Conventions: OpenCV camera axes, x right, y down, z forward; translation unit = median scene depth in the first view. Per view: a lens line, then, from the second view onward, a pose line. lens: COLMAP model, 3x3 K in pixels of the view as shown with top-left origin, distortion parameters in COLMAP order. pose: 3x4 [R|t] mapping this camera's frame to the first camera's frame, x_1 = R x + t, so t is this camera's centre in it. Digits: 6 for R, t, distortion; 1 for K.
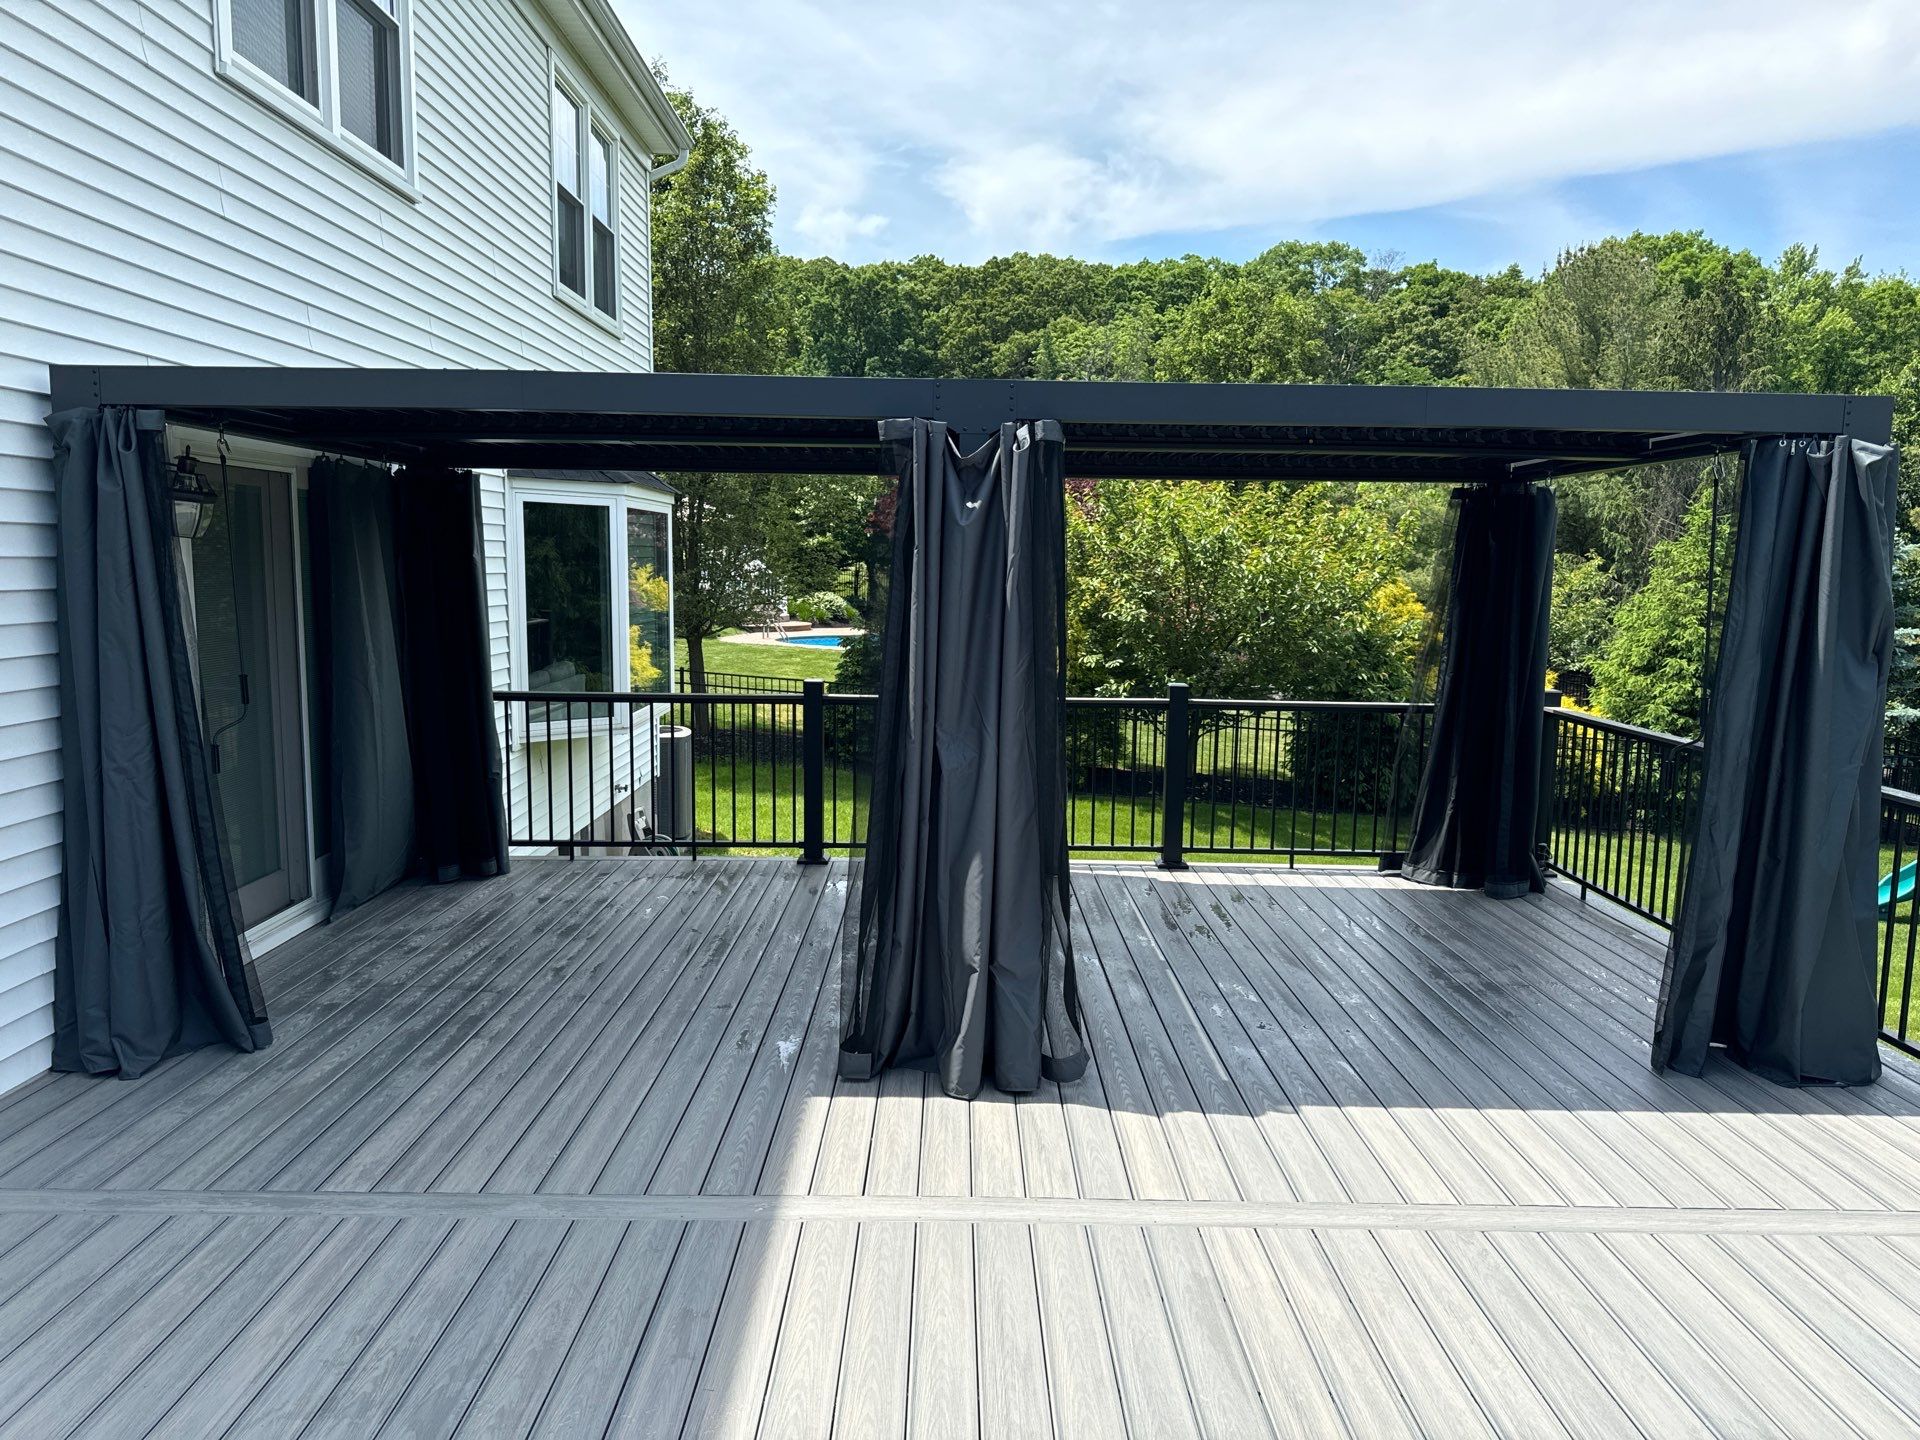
lens RADIAL K [[1354.3, 0, 929.5], [0, 1354.3, 725.8], [0, 0, 1]] dist [-0.004727, -0.001123]
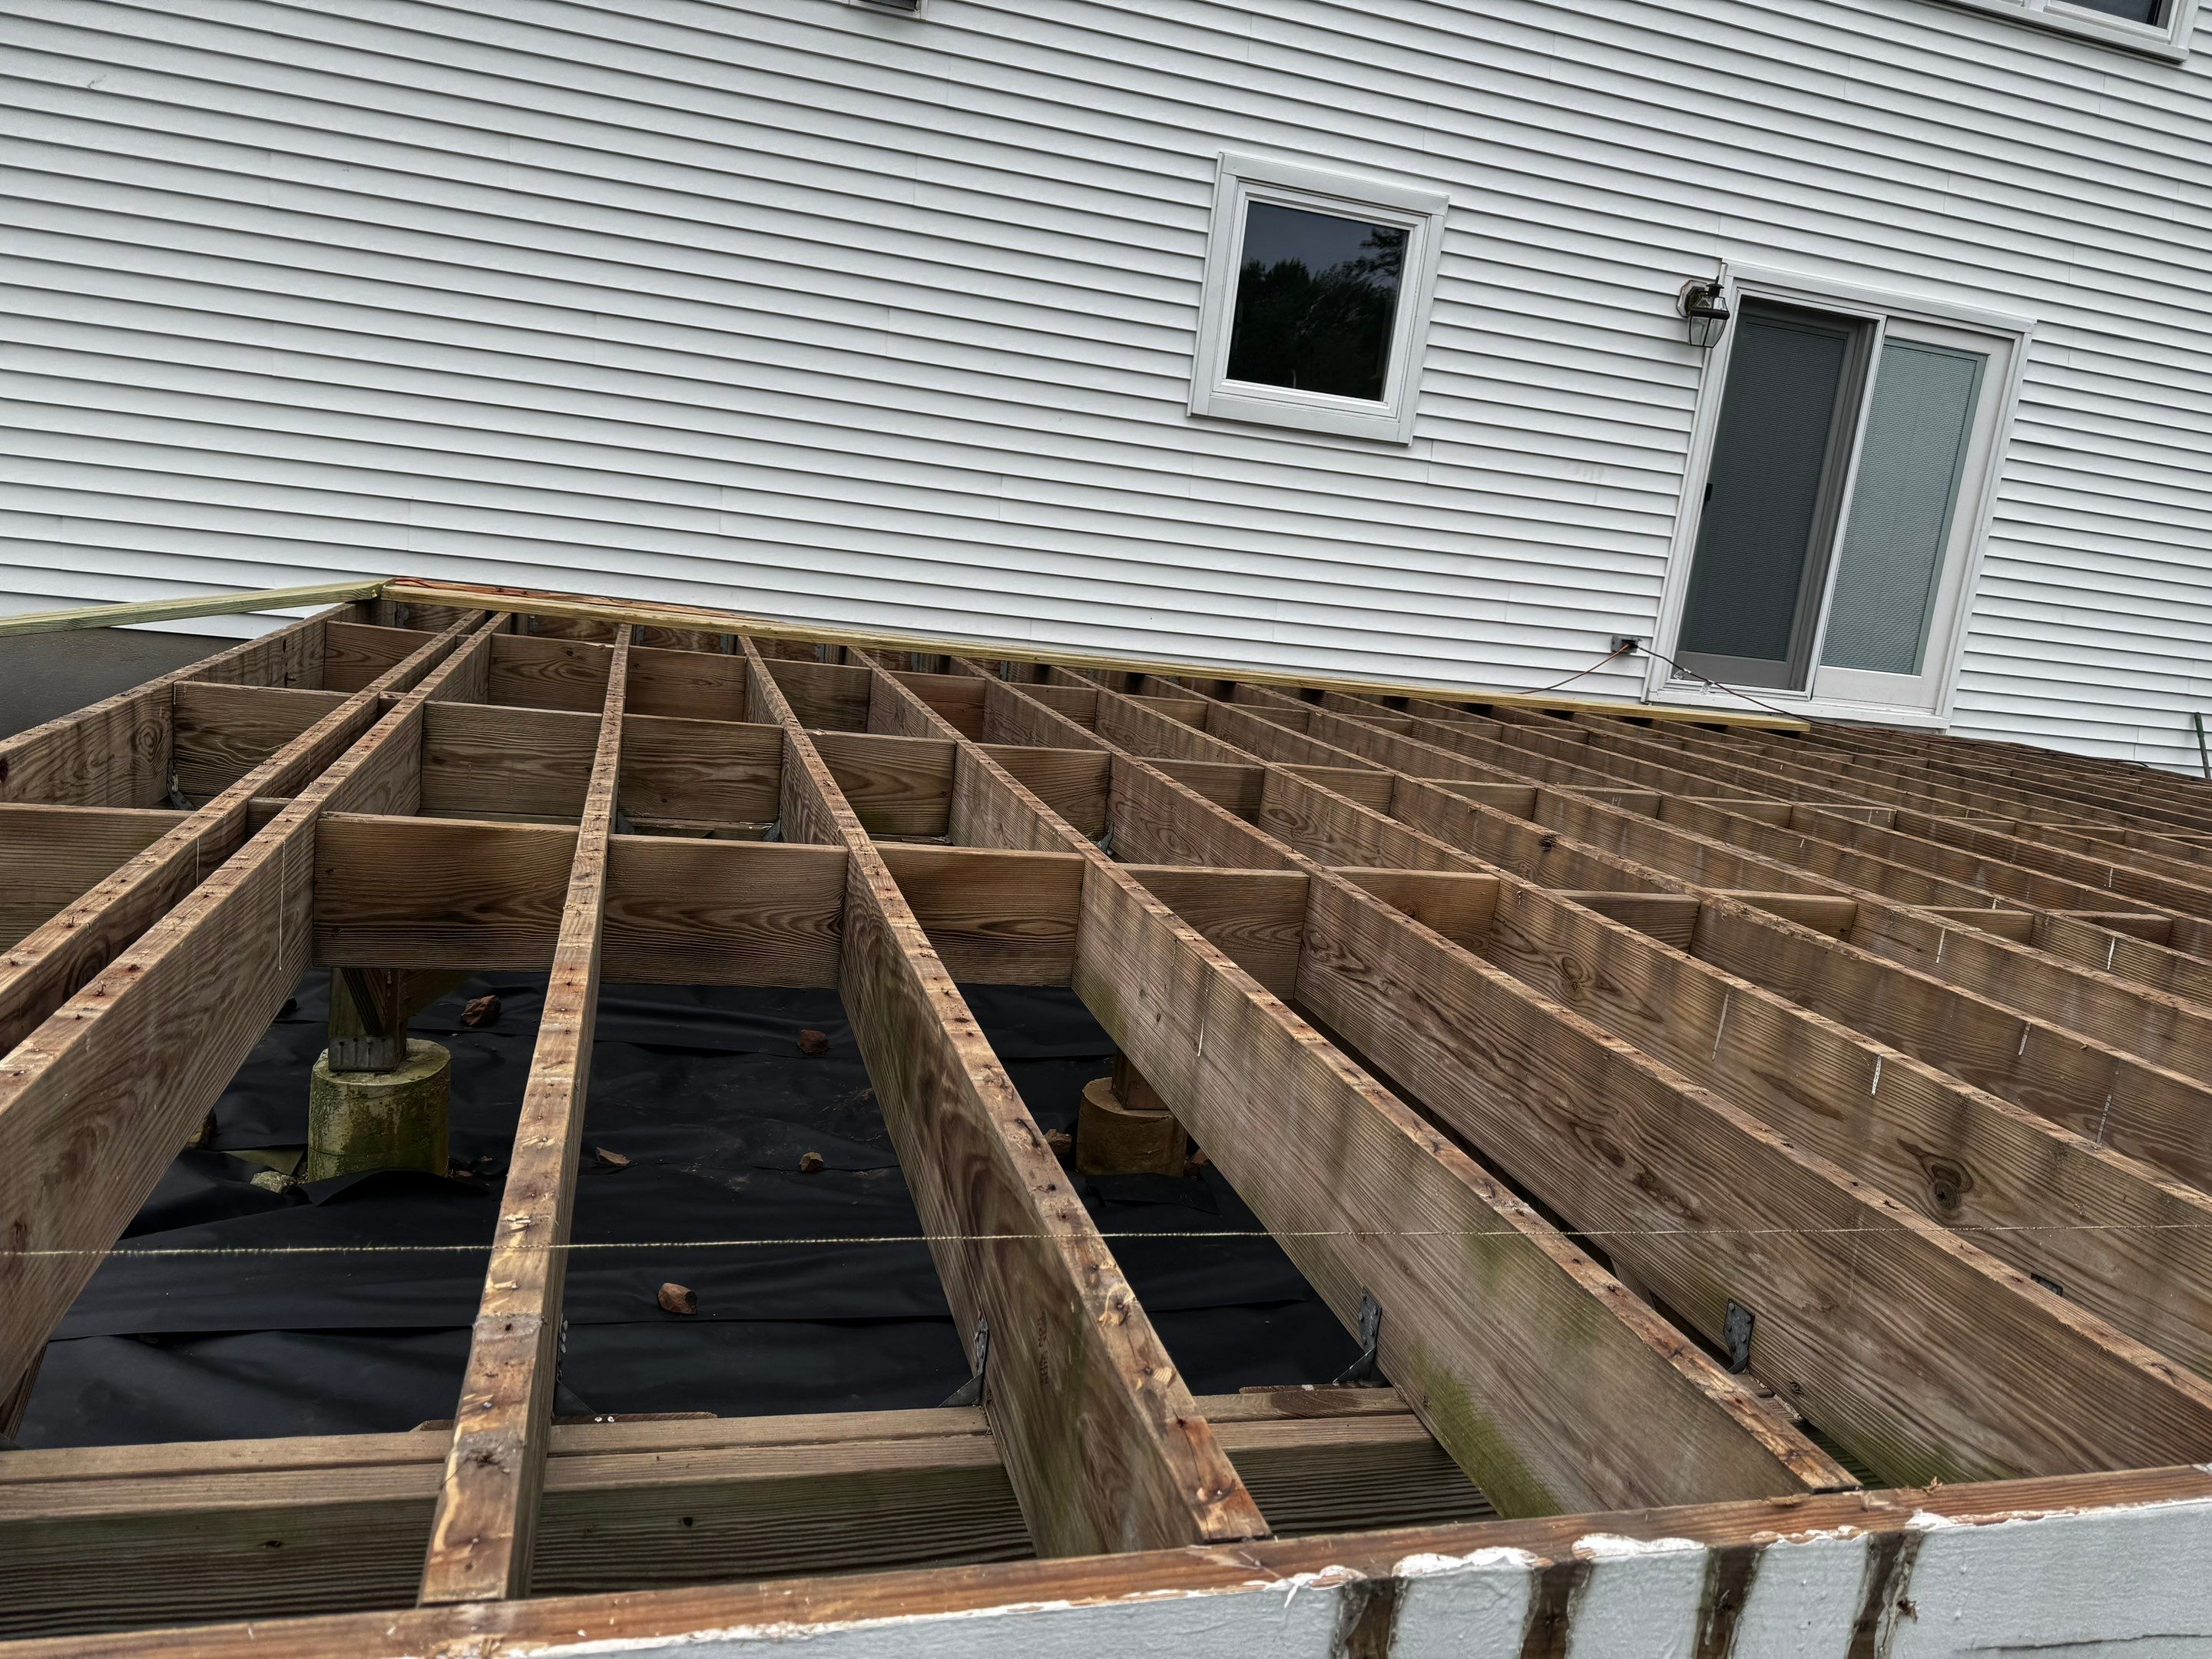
lens RADIAL K [[1514.6, 0, 1093.3], [0, 1514.6, 837.0], [0, 0, 1]] dist [0.005938, -0.003628]
pose [[0.289069, 0.196528, -0.936918, 0.061347], [-0.224494, 0.965326, 0.133223, 0.020960], [0.930614, 0.171822, 0.323165, 0.002306]]
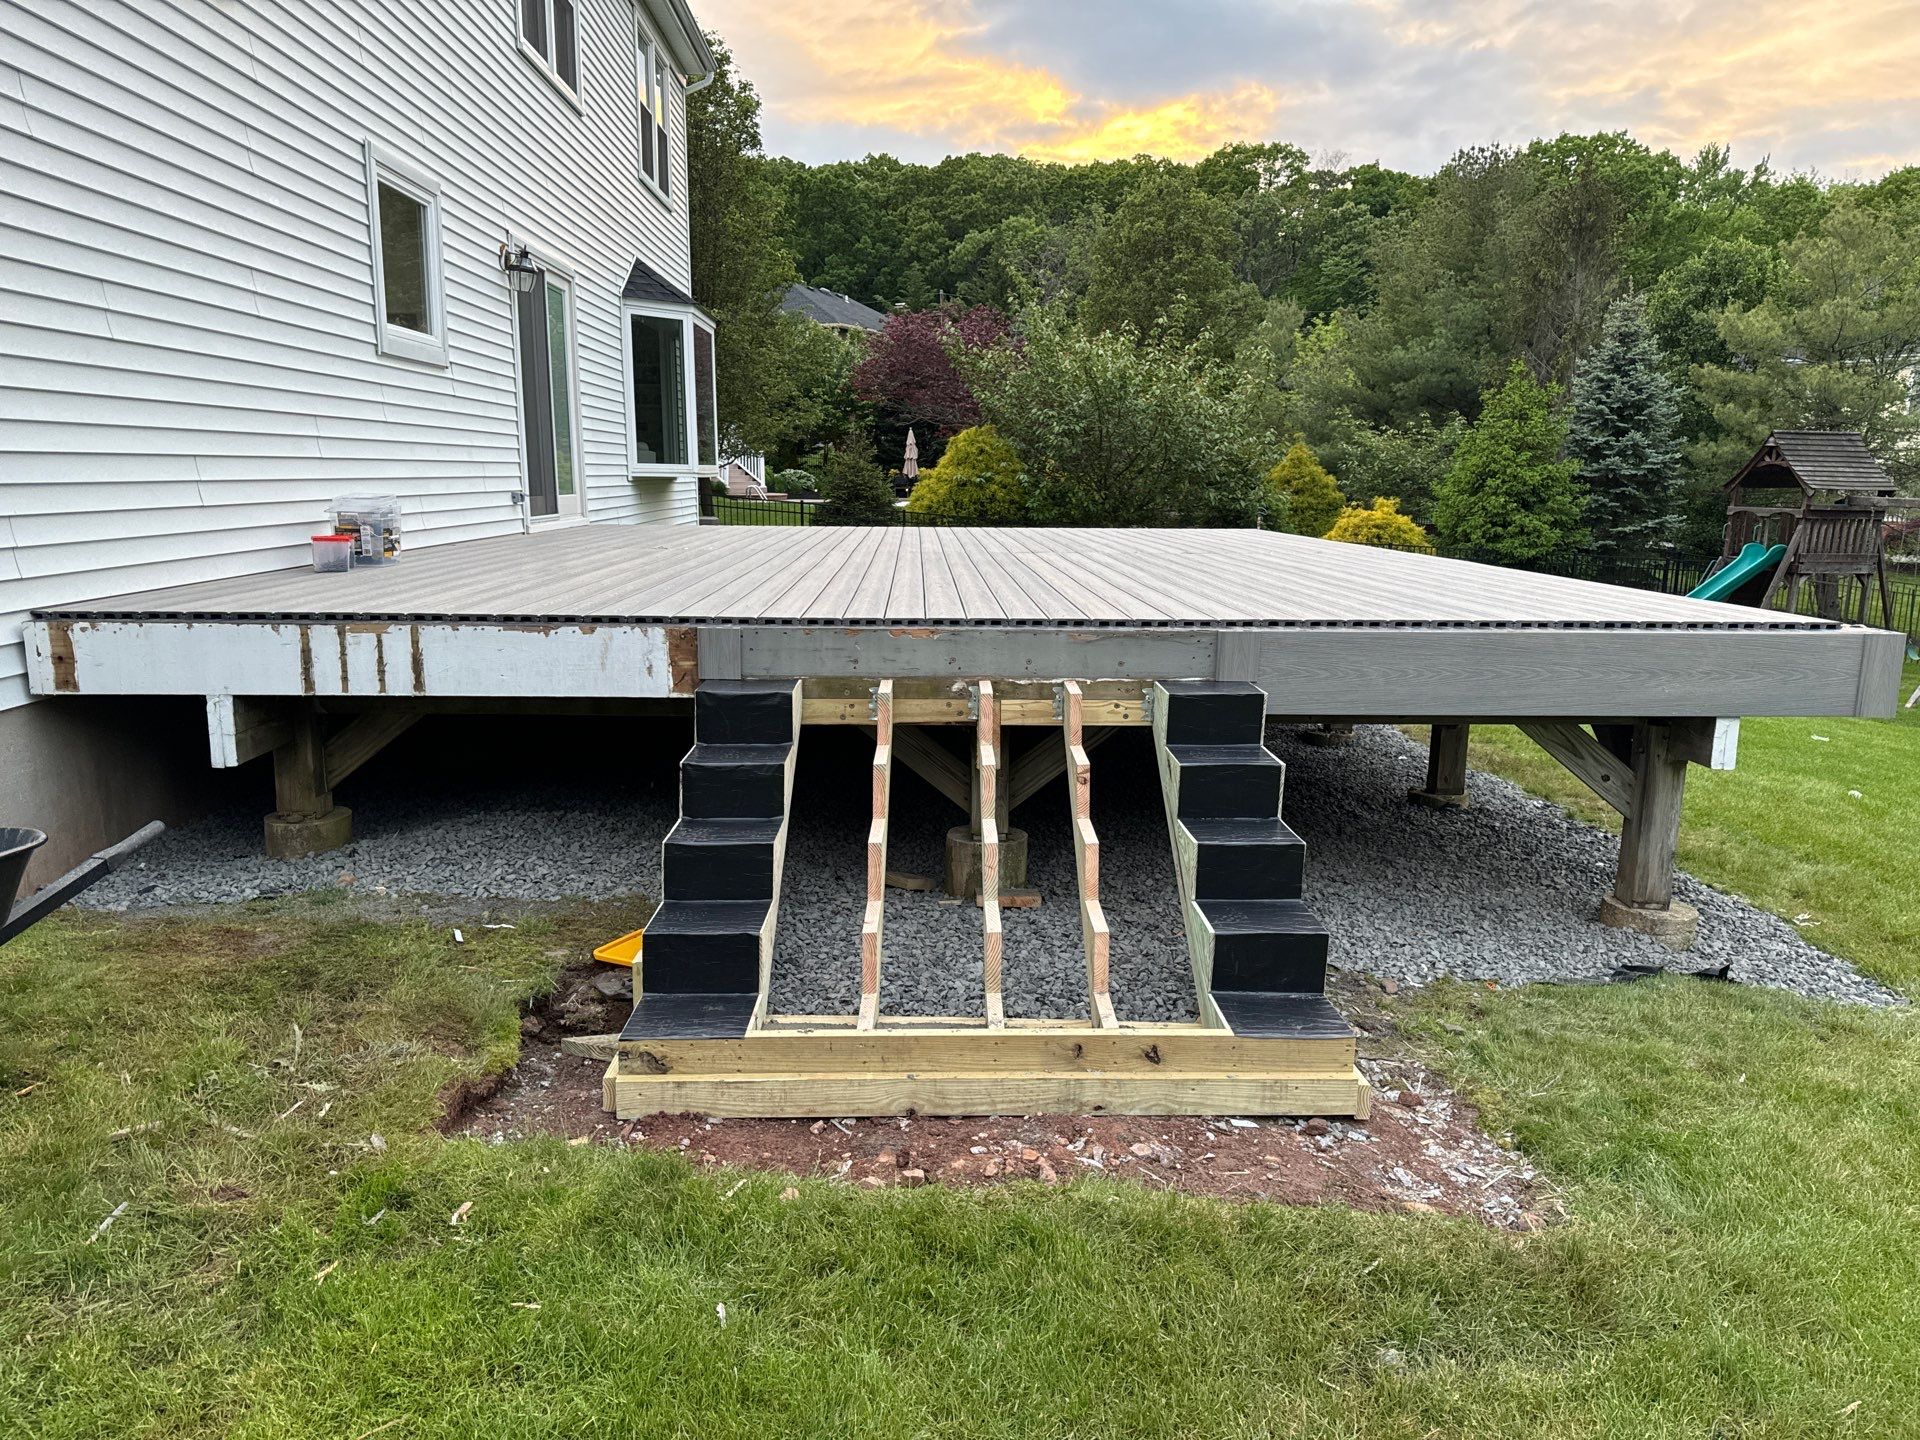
lens RADIAL K [[1364.6, 0, 962.0], [0, 1364.6, 720.3], [0, 0, 1]] dist [0.004670, 0.002521]
pose [[0.998642, -0.018274, 0.048781, -0.001267], [0.015429, 0.998193, 0.058076, 0.030175], [-0.049754, -0.057244, 0.997120, -0.084676]]
